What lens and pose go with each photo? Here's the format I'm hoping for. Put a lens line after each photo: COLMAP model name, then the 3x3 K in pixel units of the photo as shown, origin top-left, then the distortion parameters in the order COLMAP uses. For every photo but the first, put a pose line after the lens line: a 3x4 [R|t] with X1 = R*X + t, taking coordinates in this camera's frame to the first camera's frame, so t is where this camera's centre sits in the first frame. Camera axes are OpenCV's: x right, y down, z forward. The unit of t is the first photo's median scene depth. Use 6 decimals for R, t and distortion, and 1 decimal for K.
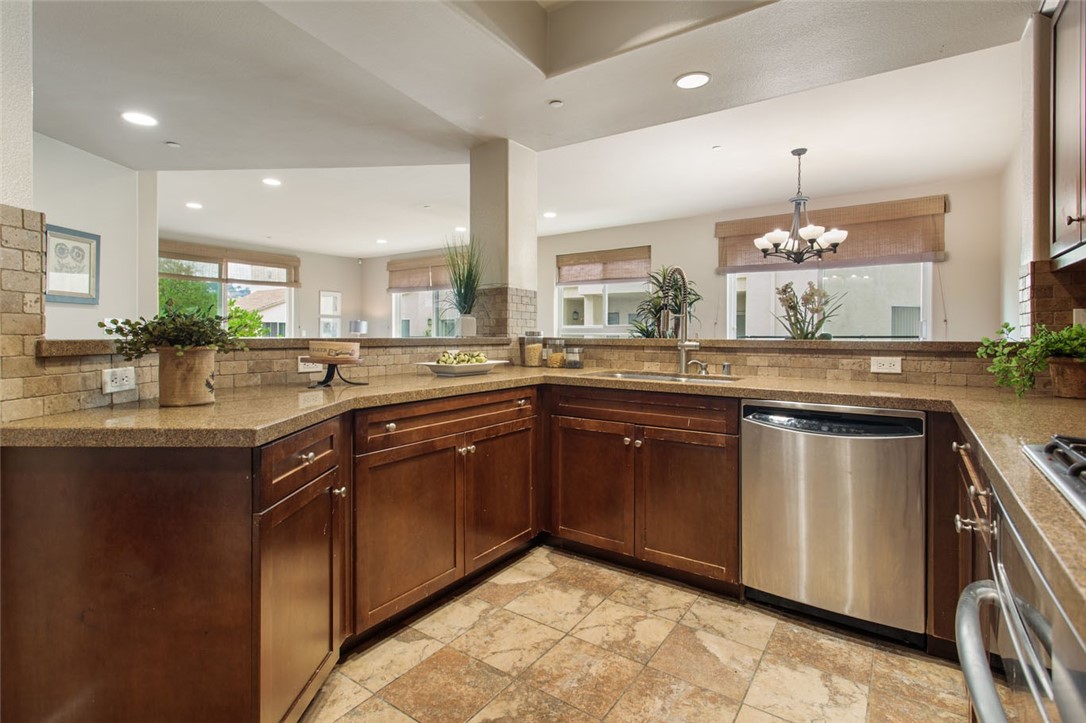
lens RADIAL K [[533.1, 0, 529.0], [0, 533.1, 337.3], [0, 0, 1]] dist [-0.001253, 0.001787]
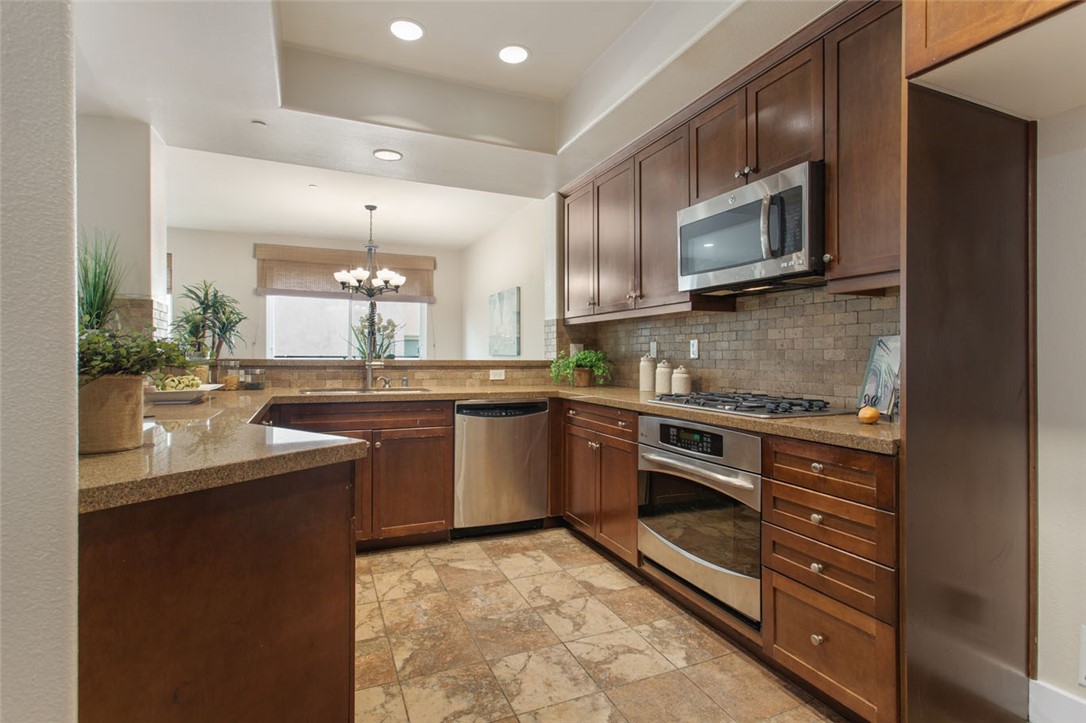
lens RADIAL K [[533.1, 0, 544.6], [0, 533.1, 356.0], [0, 0, 1]] dist [-0.001253, 0.001787]
pose [[0.510402, -0.000330, 0.859936, -0.679010], [0.000348, 1.000000, 0.000177, -0.006188], [-0.859936, 0.000209, 0.510402, 0.041417]]
